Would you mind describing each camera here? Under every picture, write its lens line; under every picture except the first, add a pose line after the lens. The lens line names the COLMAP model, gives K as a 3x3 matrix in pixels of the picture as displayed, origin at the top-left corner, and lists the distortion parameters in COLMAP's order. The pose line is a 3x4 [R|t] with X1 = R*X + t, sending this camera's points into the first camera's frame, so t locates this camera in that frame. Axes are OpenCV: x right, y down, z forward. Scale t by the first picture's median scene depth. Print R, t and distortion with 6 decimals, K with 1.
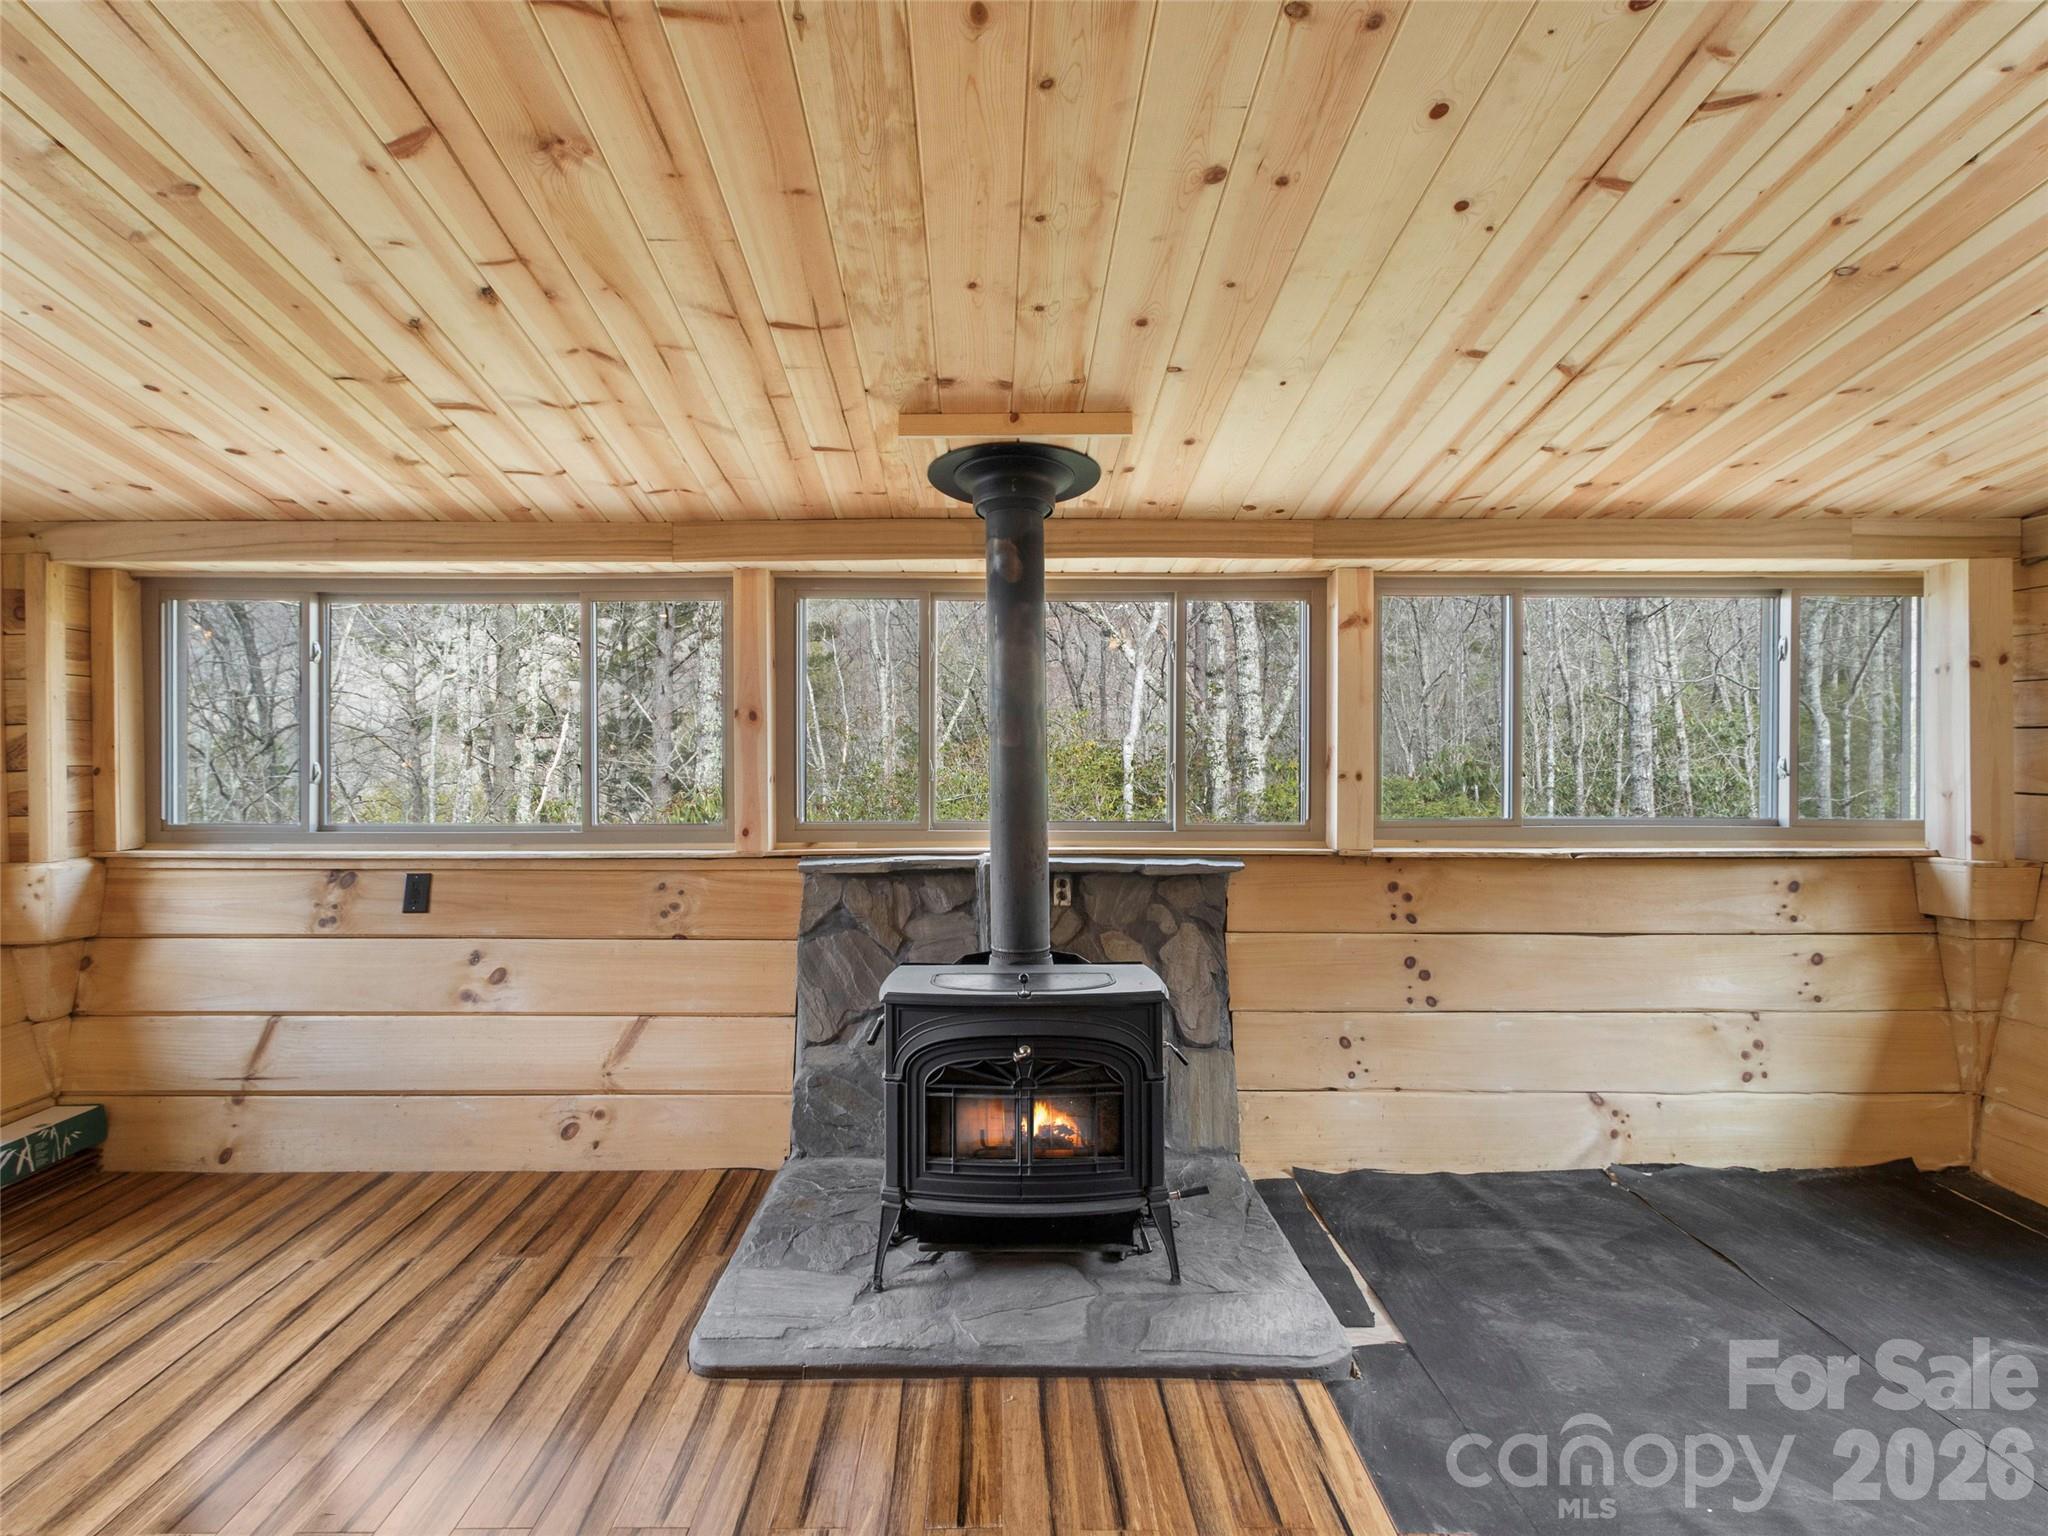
lens RADIAL K [[1074.8, 0, 1001.6], [0, 1074.8, 765.5], [0, 0, 1]] dist [0.003419, -0.001049]
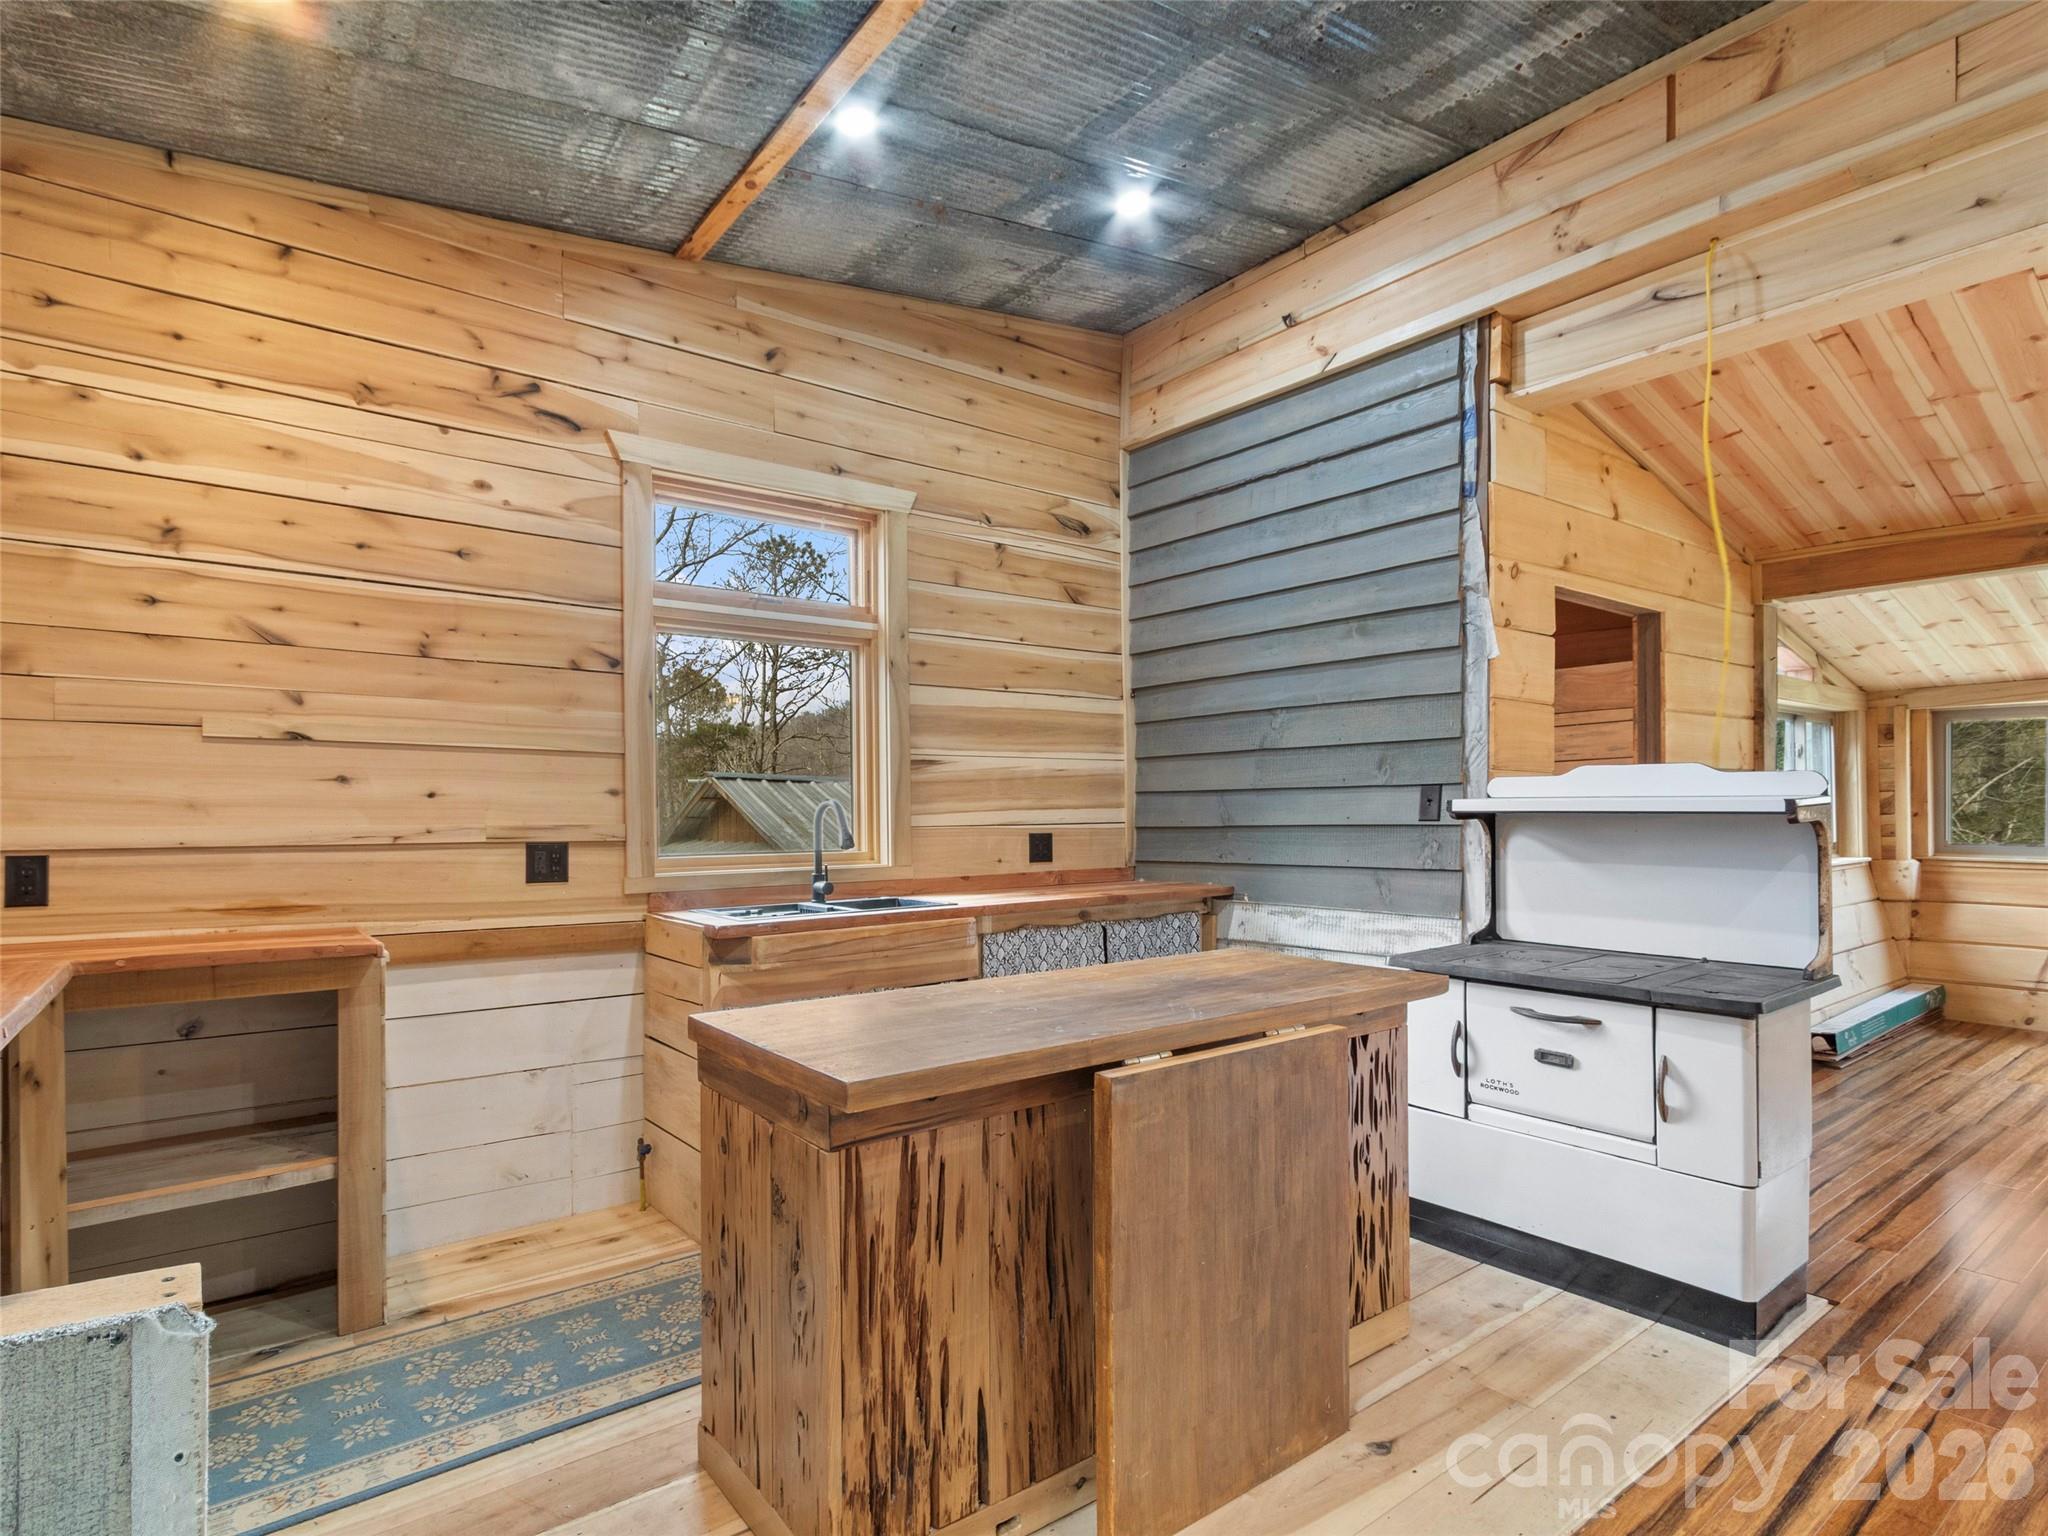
lens RADIAL K [[1074.8, 0, 1053.6], [0, 1074.8, 803.6], [0, 0, 1]] dist [0.003419, -0.001049]
pose [[0.612525, -0.007534, -0.790415, -0.274599], [-0.002097, 0.999936, -0.011157, 0.010668], [0.790448, 0.008491, 0.612470, -1.457687]]
